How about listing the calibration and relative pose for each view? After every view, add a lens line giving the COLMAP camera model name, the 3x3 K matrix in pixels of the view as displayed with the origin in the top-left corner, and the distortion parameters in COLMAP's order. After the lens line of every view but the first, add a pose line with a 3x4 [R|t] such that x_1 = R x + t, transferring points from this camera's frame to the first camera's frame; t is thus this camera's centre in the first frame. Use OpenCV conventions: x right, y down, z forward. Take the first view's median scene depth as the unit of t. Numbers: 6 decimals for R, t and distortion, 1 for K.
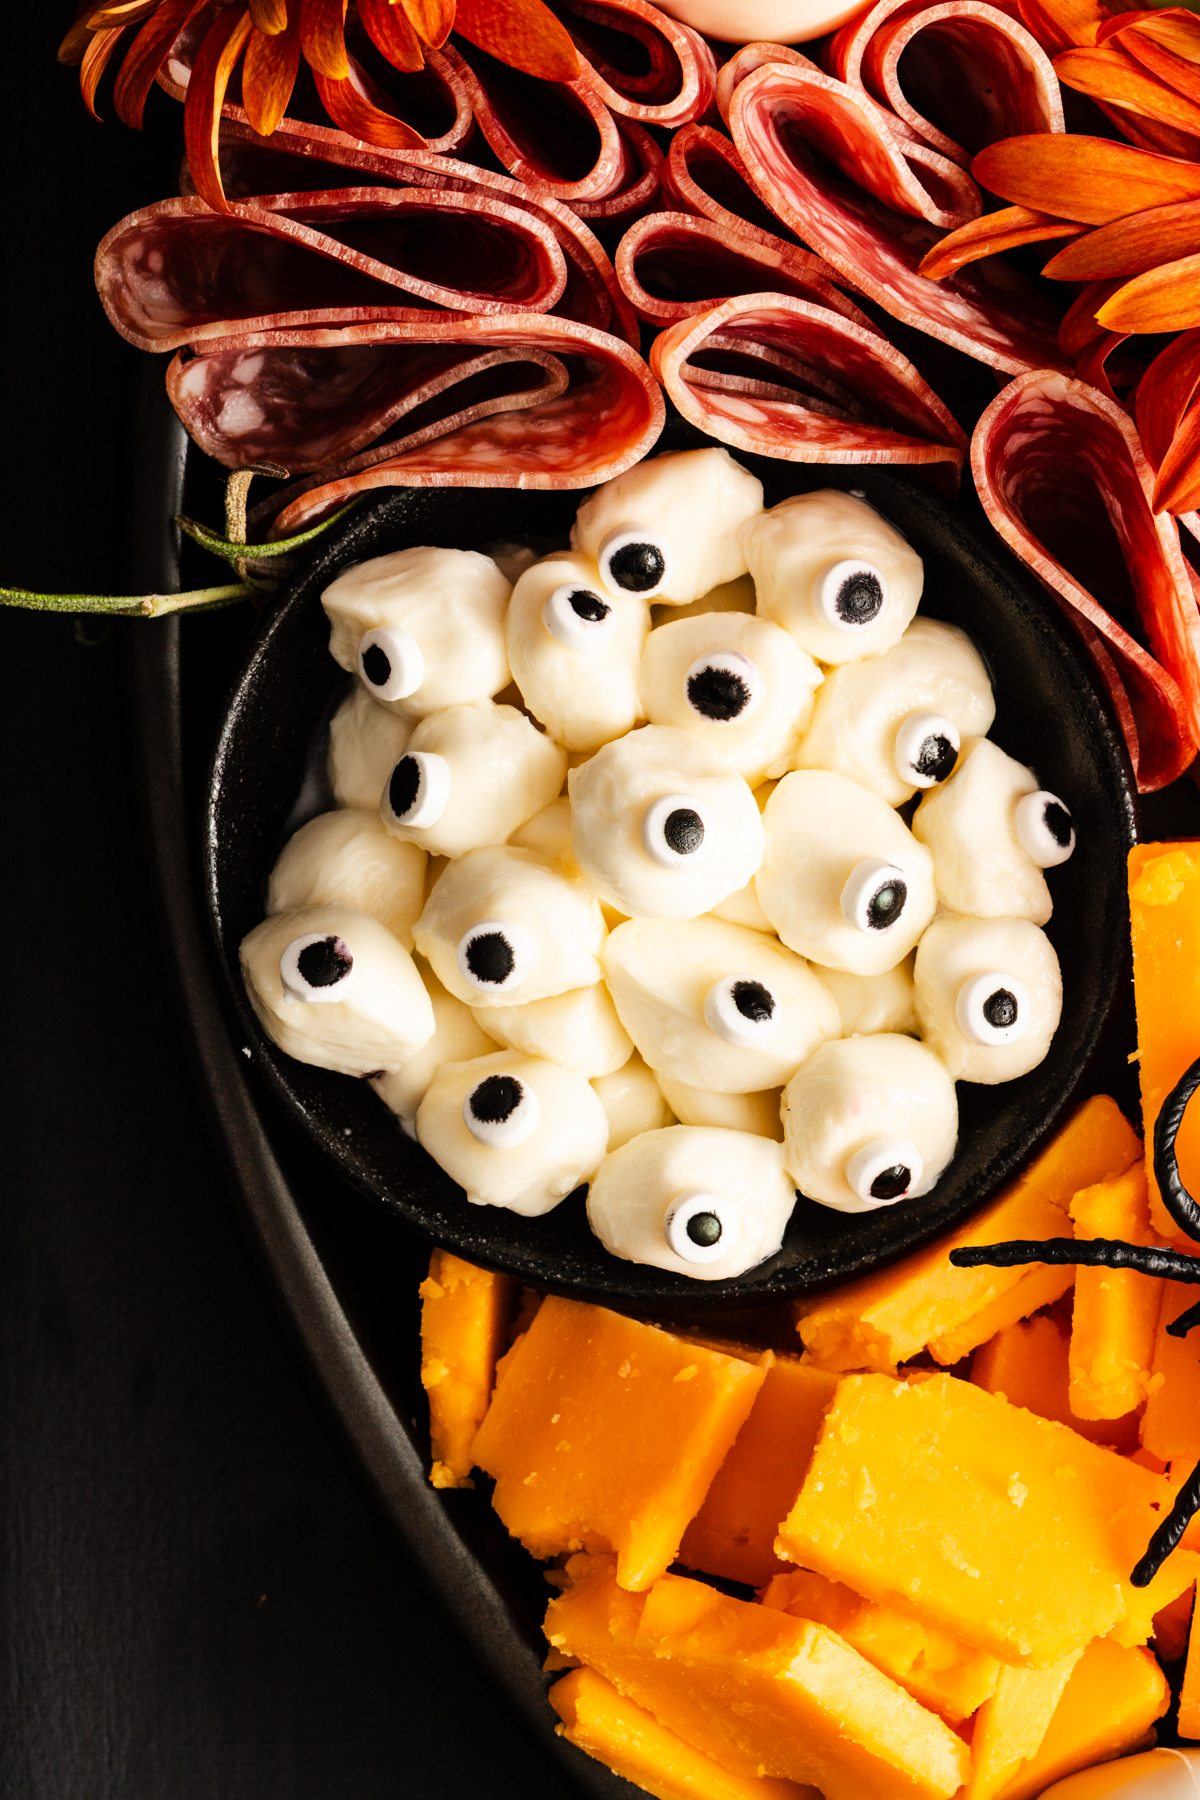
lens RADIAL K [[5527.4, 0, 551.5], [0, 5527.4, 822.4], [0, 0, 1]] dist [-0.023151, 0.000000]
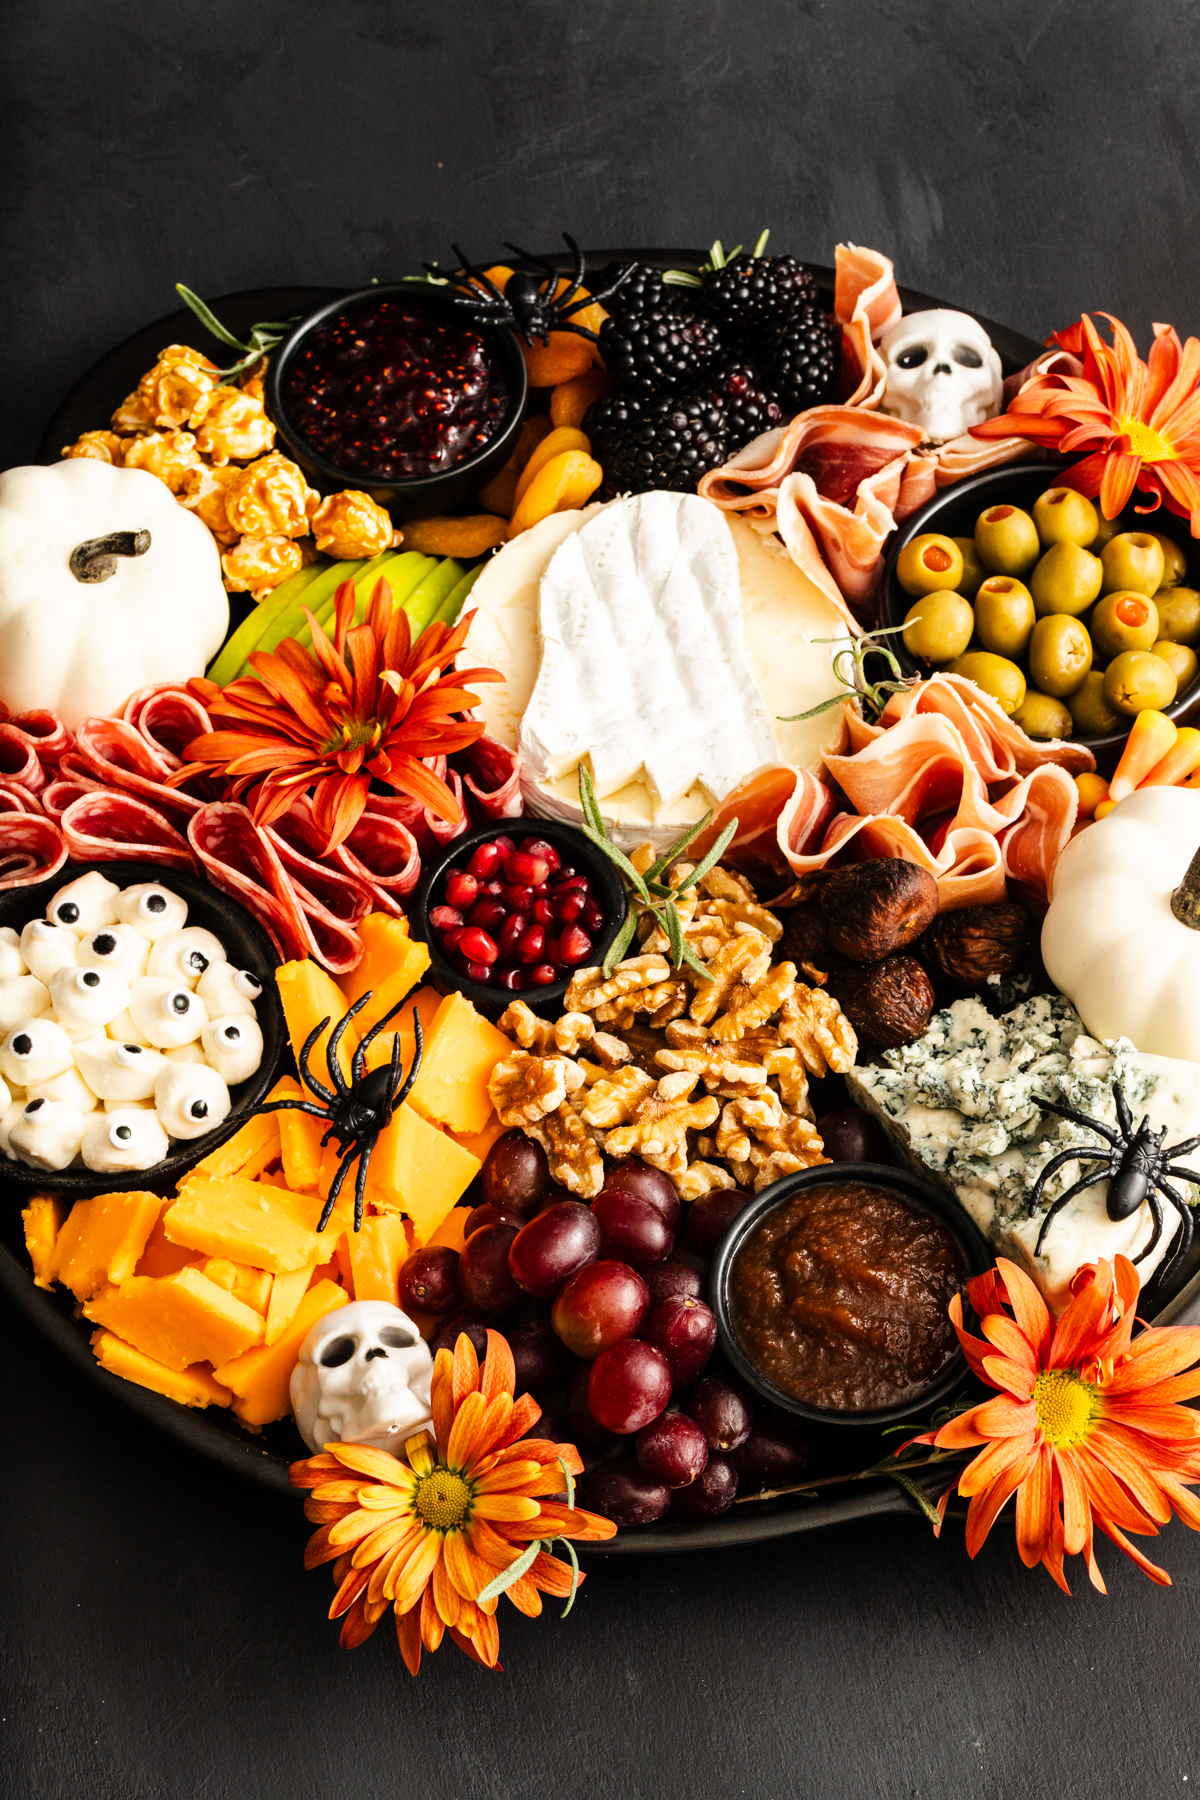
lens RADIAL K [[5527.4, 0, 604.1], [0, 5527.4, 895.6], [0, 0, 1]] dist [-0.023151, 0.000000]
pose [[0.984054, -0.177246, 0.014876, 0.217252], [0.160096, 0.846184, -0.508273, 1.249482], [0.077502, 0.502550, 0.861067, -1.123568]]
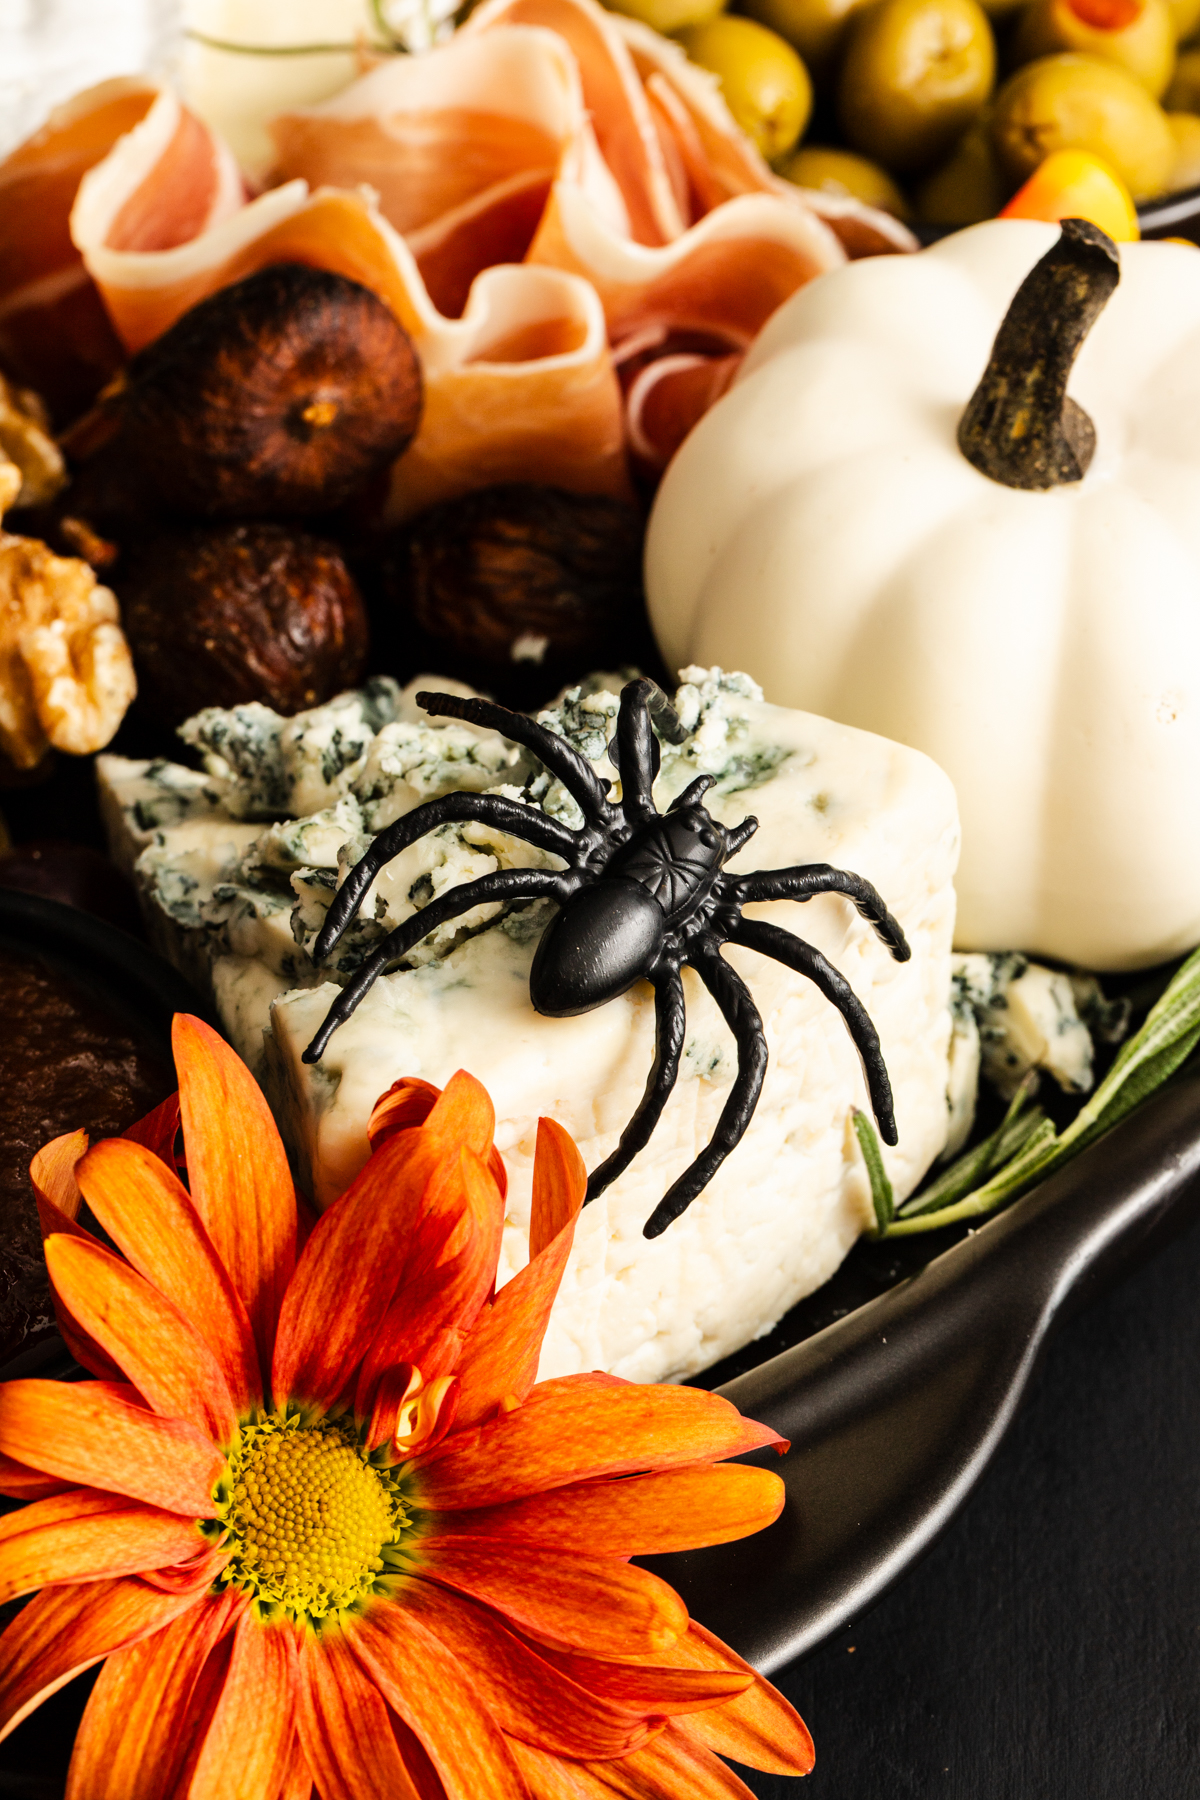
lens RADIAL K [[6359.7, 0, 599.4], [0, 6359.7, 900.6], [0, 0, 1]] dist [-0.130986, 0.000000]
pose [[0.994233, 0.004966, -0.107129, 0.550543], [-0.083270, 0.665243, -0.741969, 0.913153], [0.067582, 0.746611, 0.661819, 0.326124]]
